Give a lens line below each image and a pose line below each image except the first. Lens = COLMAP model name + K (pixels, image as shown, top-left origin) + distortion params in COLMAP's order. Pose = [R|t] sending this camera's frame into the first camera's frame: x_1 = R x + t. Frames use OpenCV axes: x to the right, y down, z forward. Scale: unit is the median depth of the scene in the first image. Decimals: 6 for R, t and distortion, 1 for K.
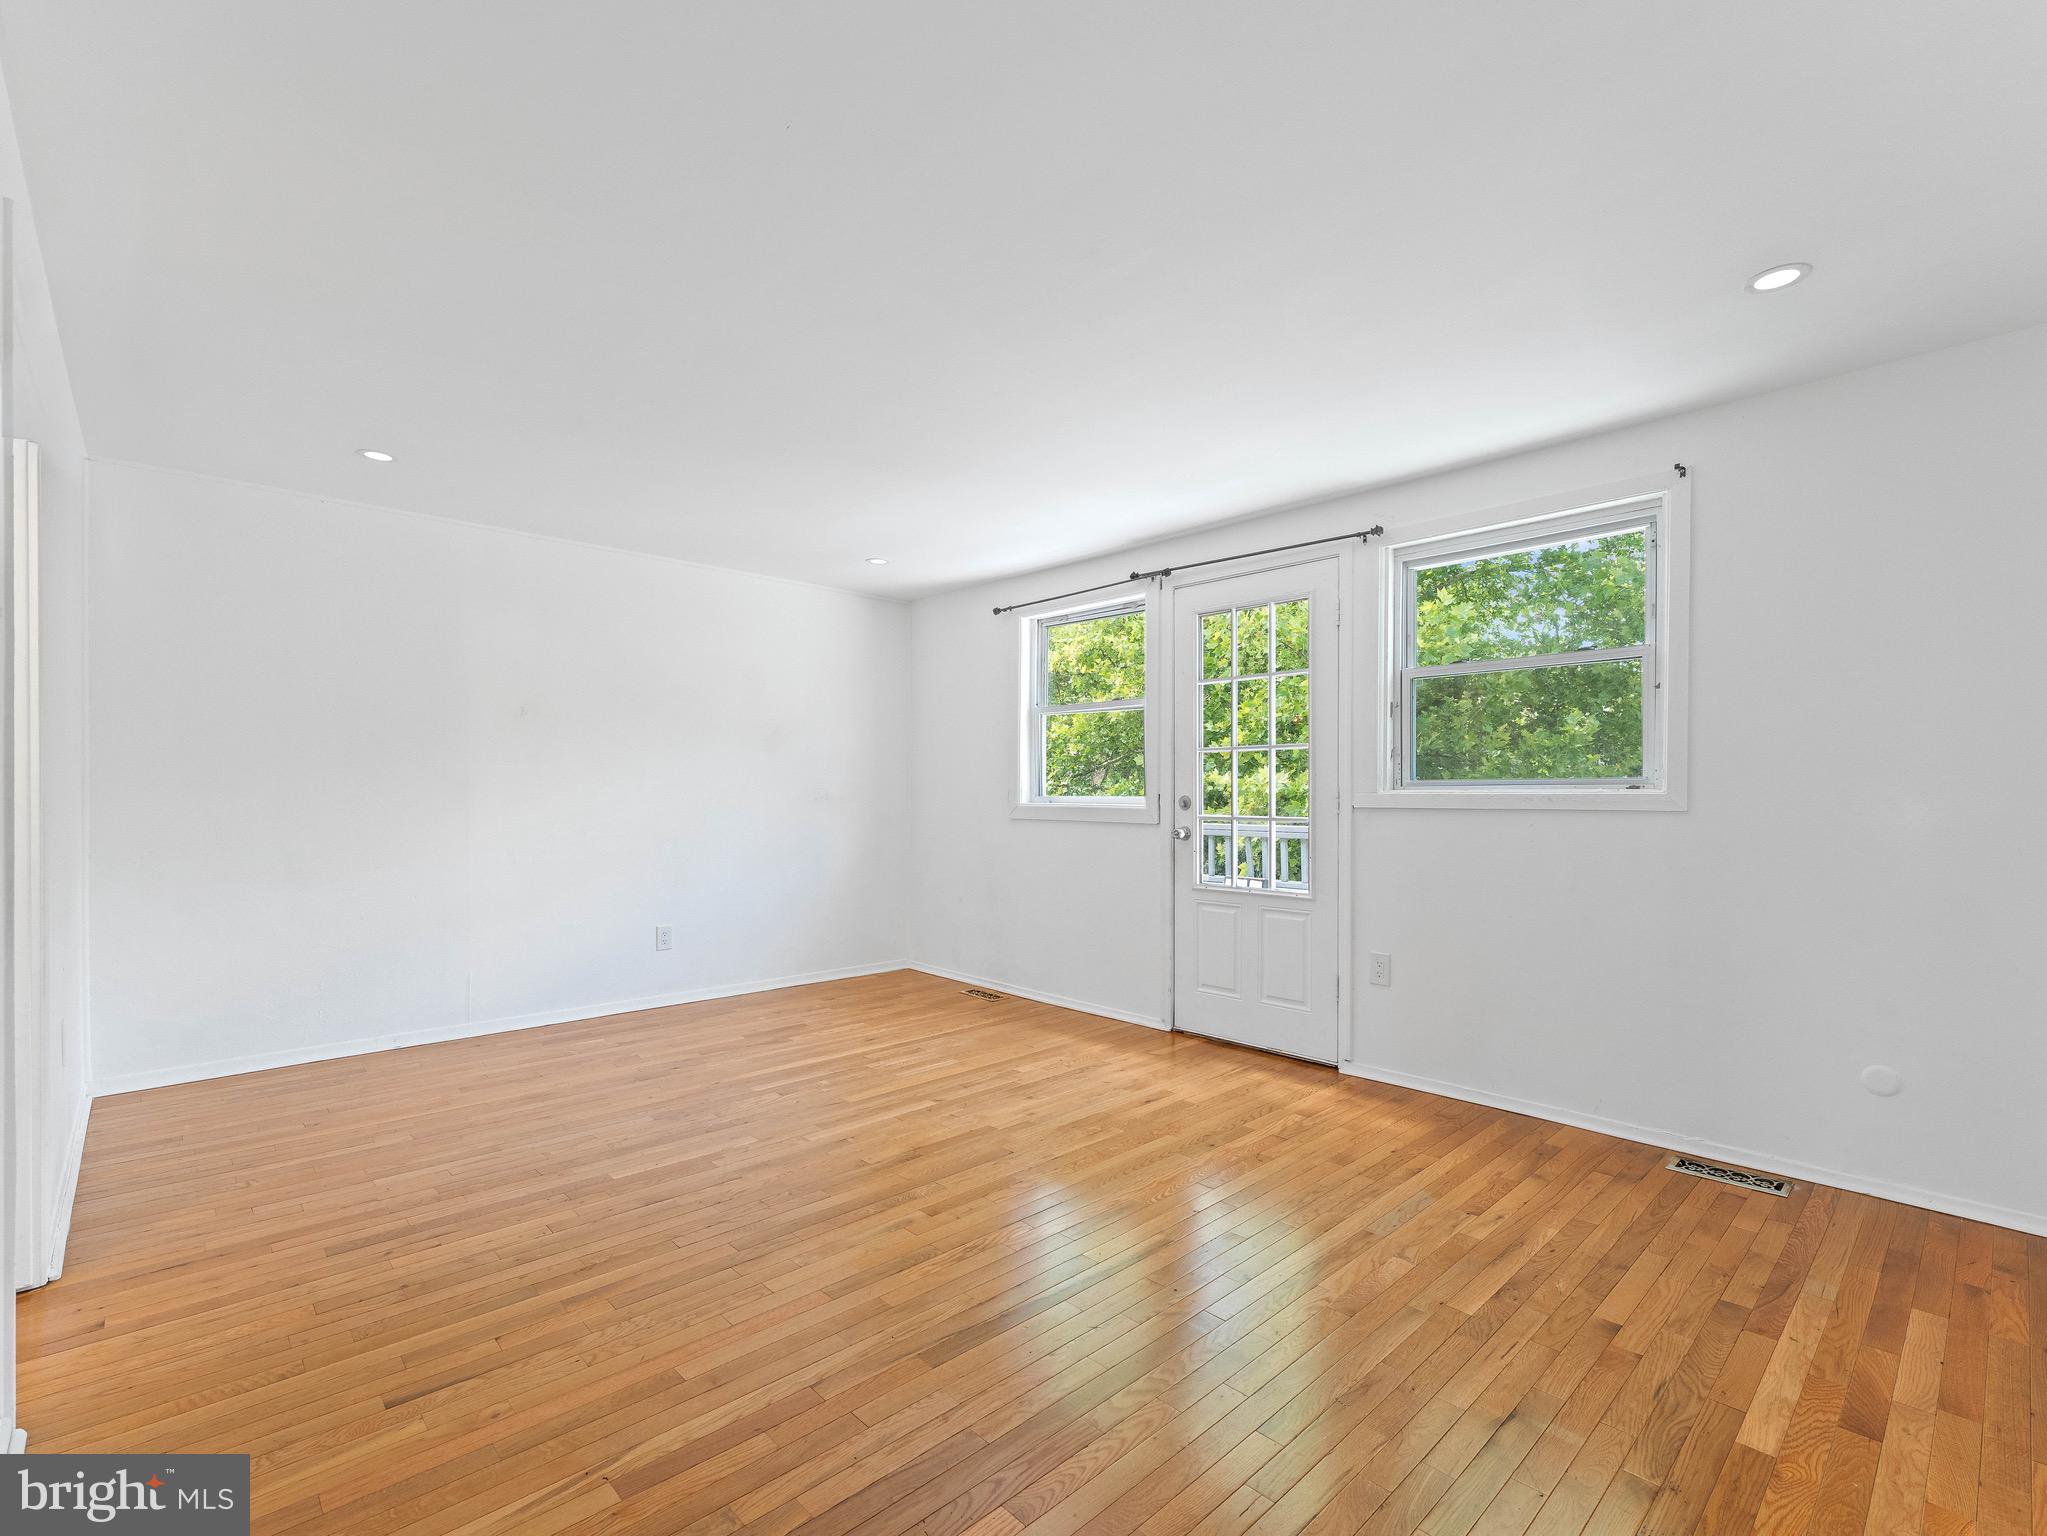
lens RADIAL K [[939.1, 0, 1020.7], [0, 939.1, 781.0], [0, 0, 1]] dist [-0.000676, -0.000095]
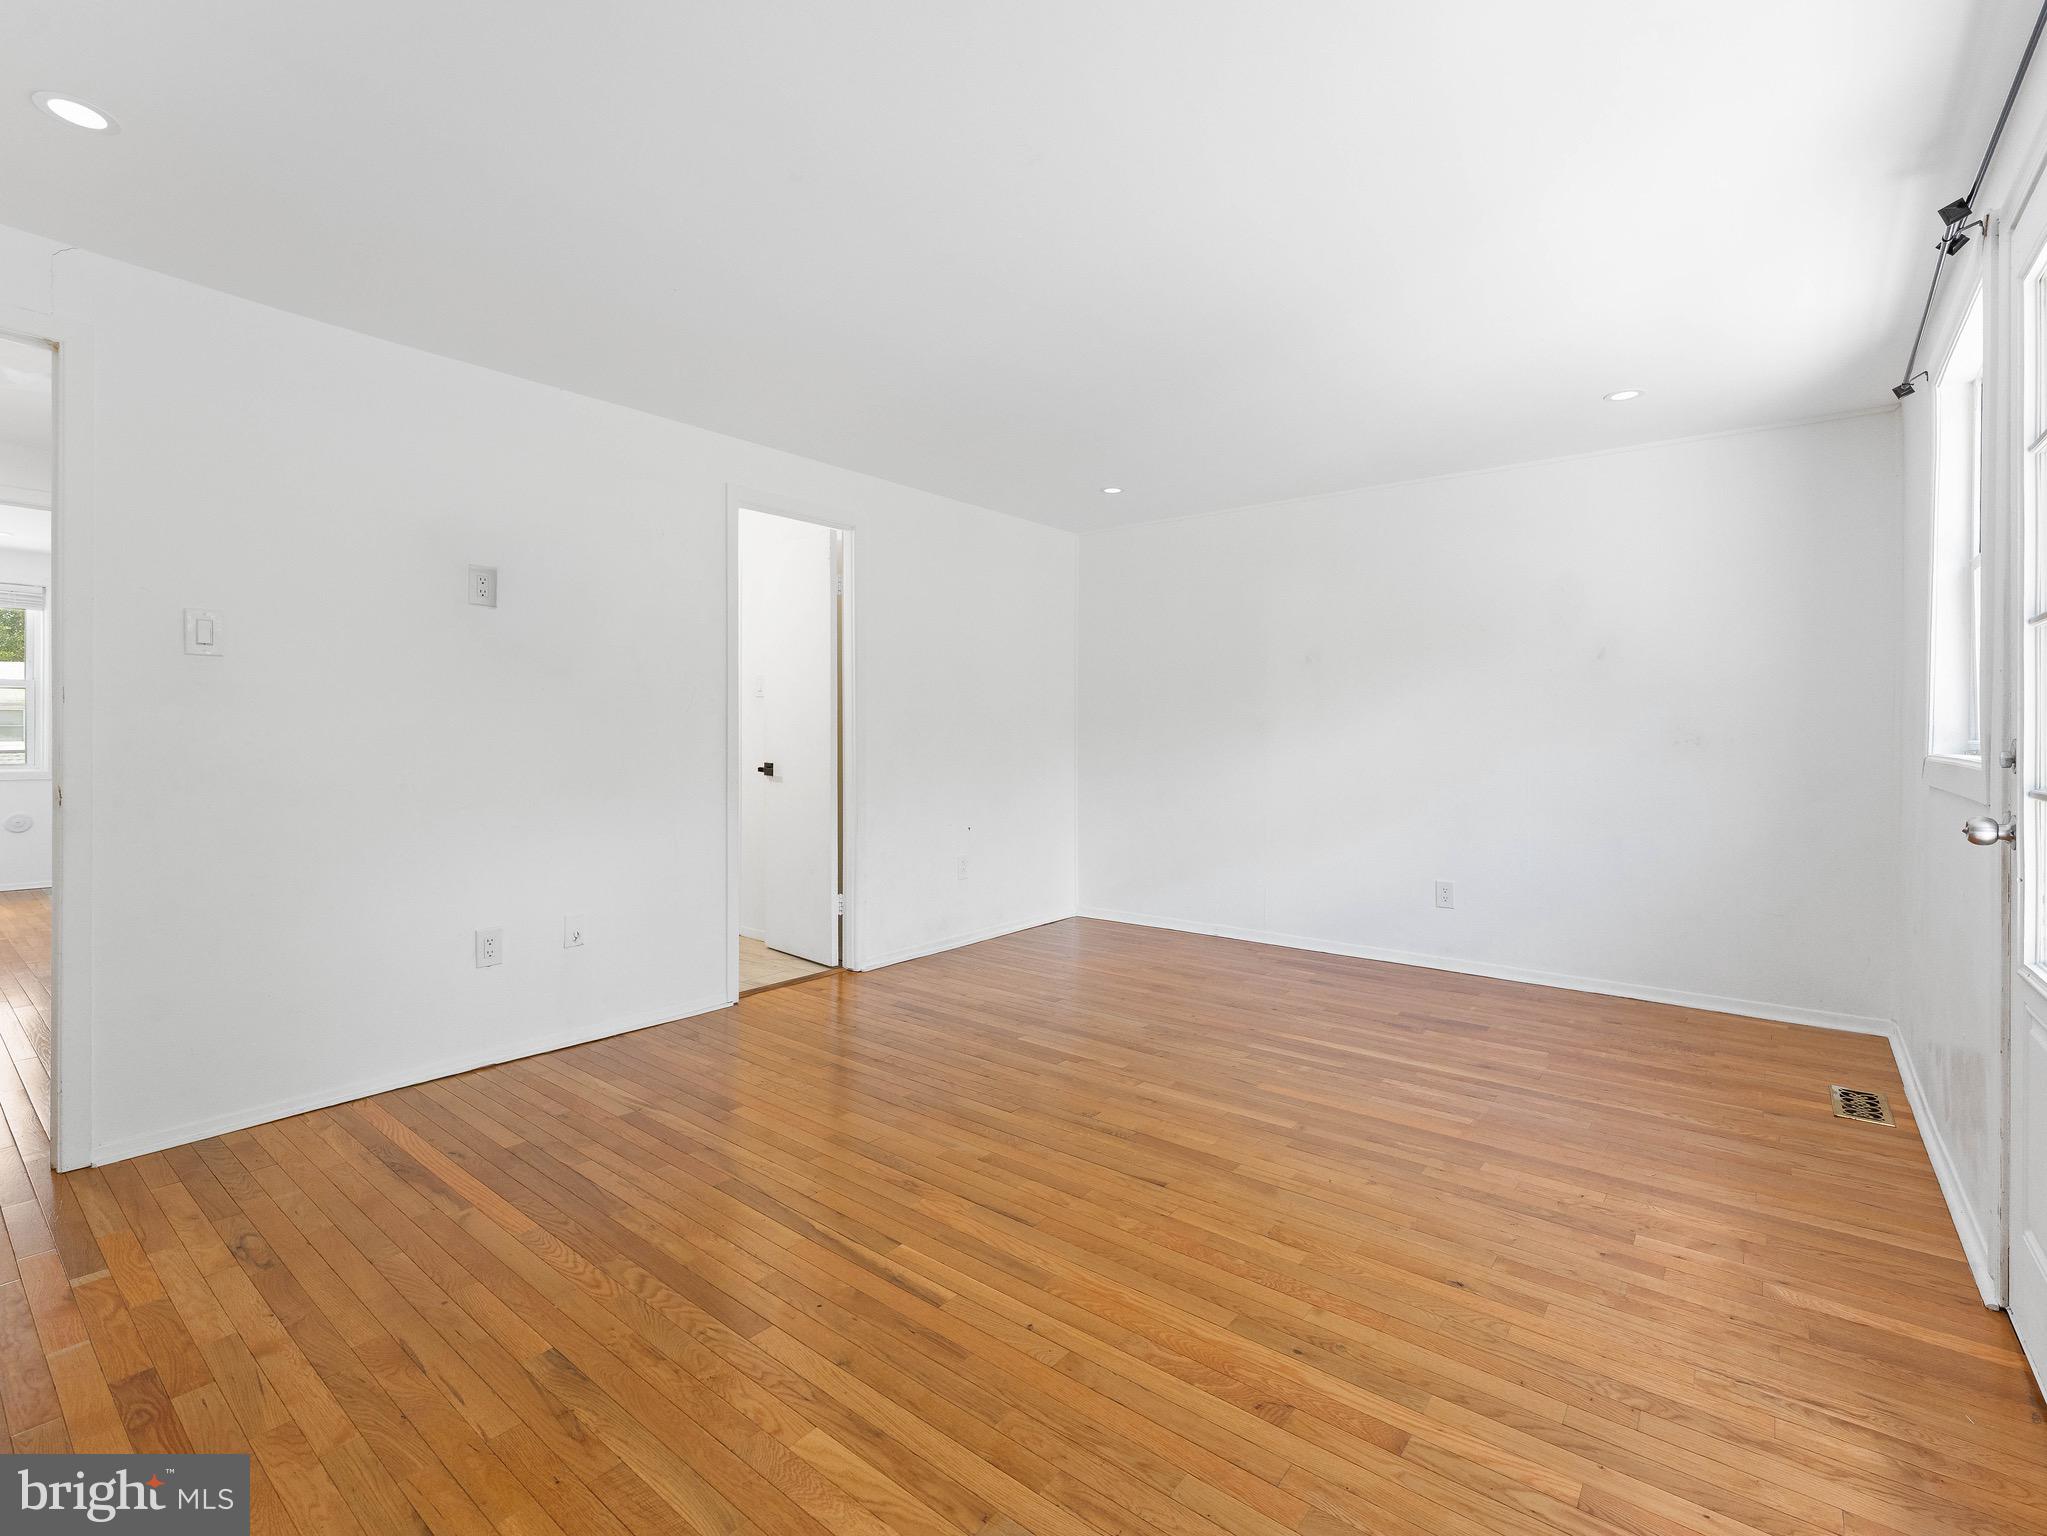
lens RADIAL K [[939.1, 0, 1019.9], [0, 939.1, 751.4], [0, 0, 1]] dist [-0.000676, -0.000095]
pose [[0.138736, 0.017218, -0.990180, 0.608924], [0.008564, 0.999791, 0.018585, 0.011521], [0.990292, -0.011059, 0.138559, 0.628701]]
